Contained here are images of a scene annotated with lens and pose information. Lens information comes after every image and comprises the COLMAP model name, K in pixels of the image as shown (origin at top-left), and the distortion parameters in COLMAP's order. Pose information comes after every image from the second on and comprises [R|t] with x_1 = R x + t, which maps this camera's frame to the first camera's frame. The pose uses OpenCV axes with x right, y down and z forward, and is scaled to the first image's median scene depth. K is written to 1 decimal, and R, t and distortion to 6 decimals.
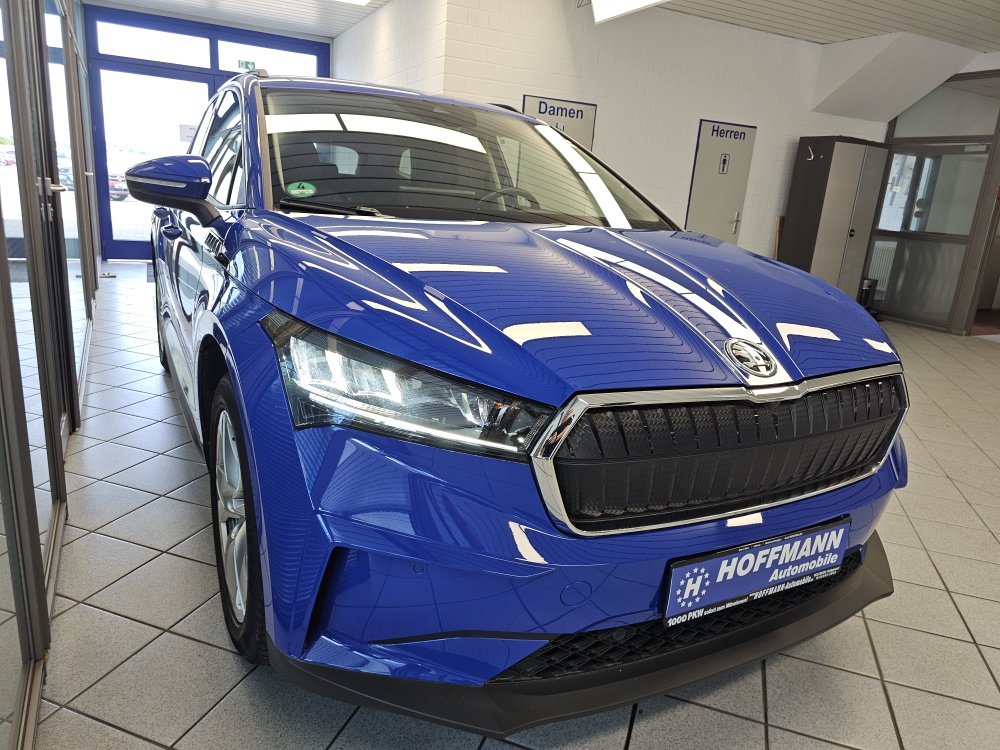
lens RADIAL K [[664.2, 0, 501.5], [0, 664.2, 369.3], [0, 0, 1]] dist [0.044330, -0.058750]
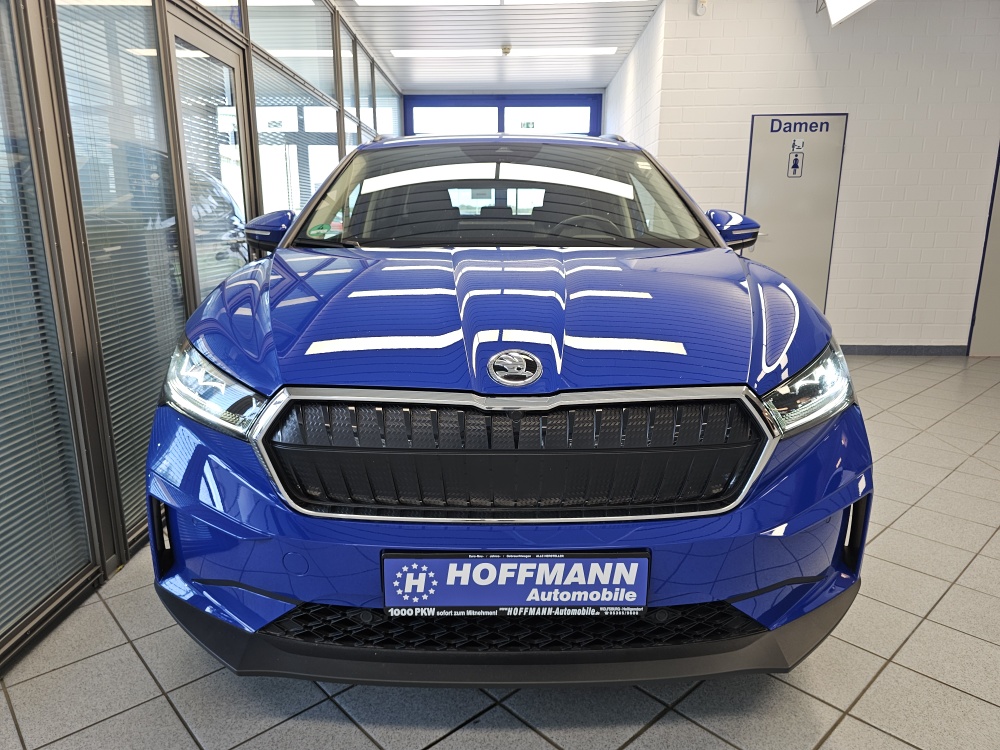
lens RADIAL K [[664.2, 0, 501.5], [0, 664.2, 369.3], [0, 0, 1]] dist [0.044330, -0.058750]
pose [[0.881850, 0.030129, -0.470567, 0.816576], [-0.056326, 0.997542, -0.041685, 0.027134], [0.468154, 0.063265, 0.881379, 0.114453]]
